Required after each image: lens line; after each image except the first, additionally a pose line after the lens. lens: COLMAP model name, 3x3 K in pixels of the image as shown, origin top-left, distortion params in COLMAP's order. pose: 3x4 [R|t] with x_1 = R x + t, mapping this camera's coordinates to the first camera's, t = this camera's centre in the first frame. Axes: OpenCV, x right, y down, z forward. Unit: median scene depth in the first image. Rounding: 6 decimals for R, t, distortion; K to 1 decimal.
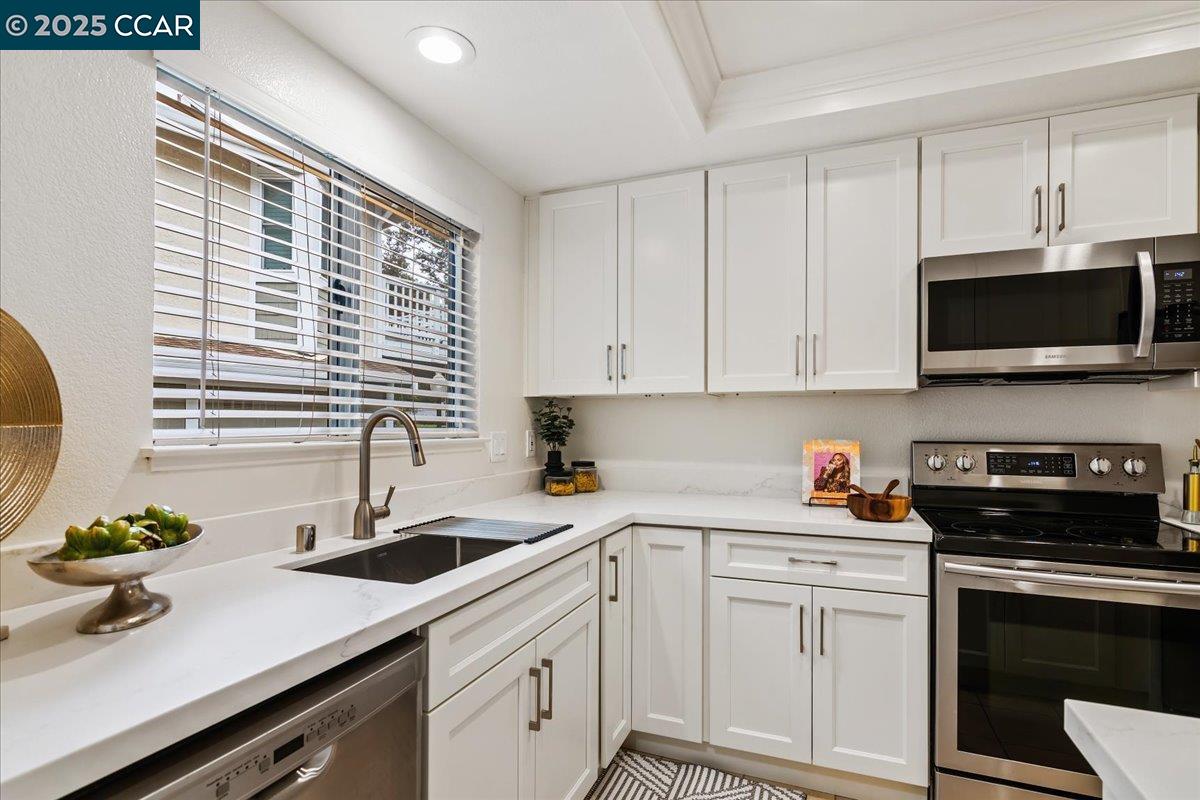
lens RADIAL K [[584.2, 0, 601.4], [0, 584.2, 421.0], [0, 0, 1]] dist [-0.000647, 0.000139]
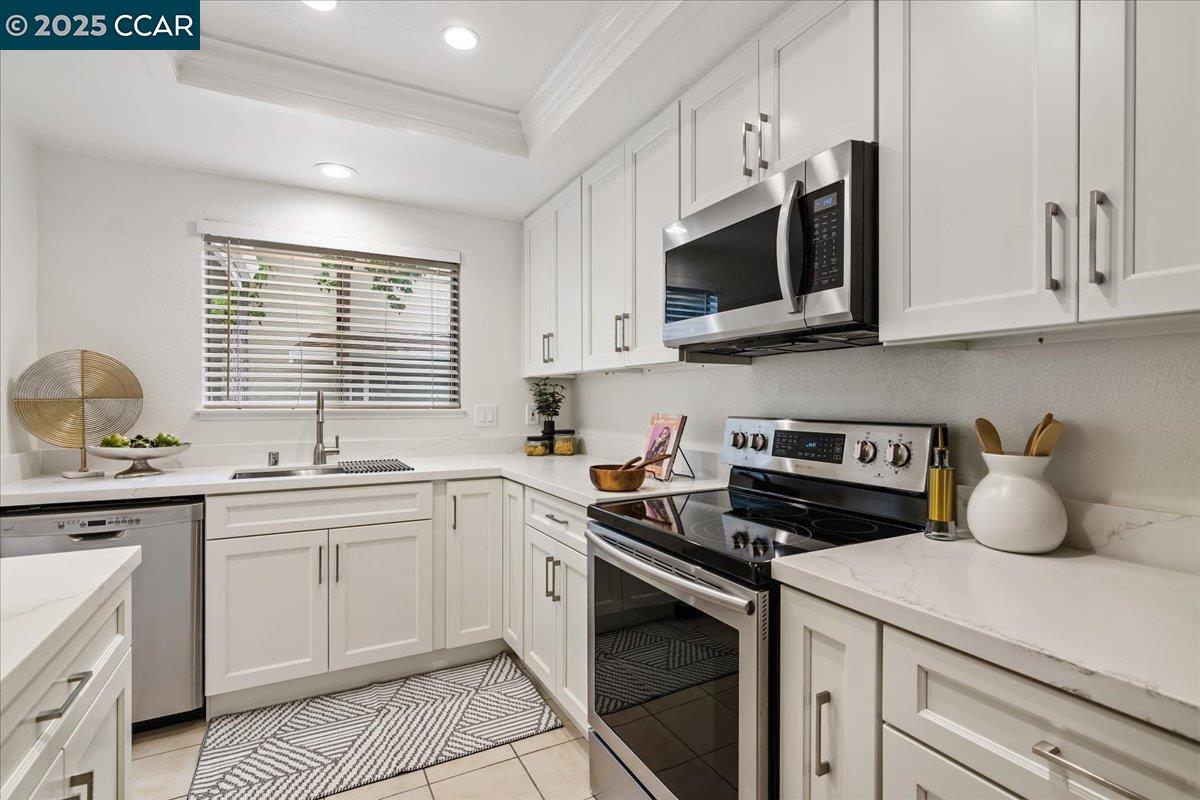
lens RADIAL K [[581.2, 0, 597.4], [0, 581.2, 401.1], [0, 0, 1]] dist [-0.000965, 0.000227]
pose [[0.751001, 0.000717, -0.660301, 1.031887], [0.003930, 0.999977, 0.005556, 0.004604], [0.660289, -0.006767, 0.750981, 0.183834]]
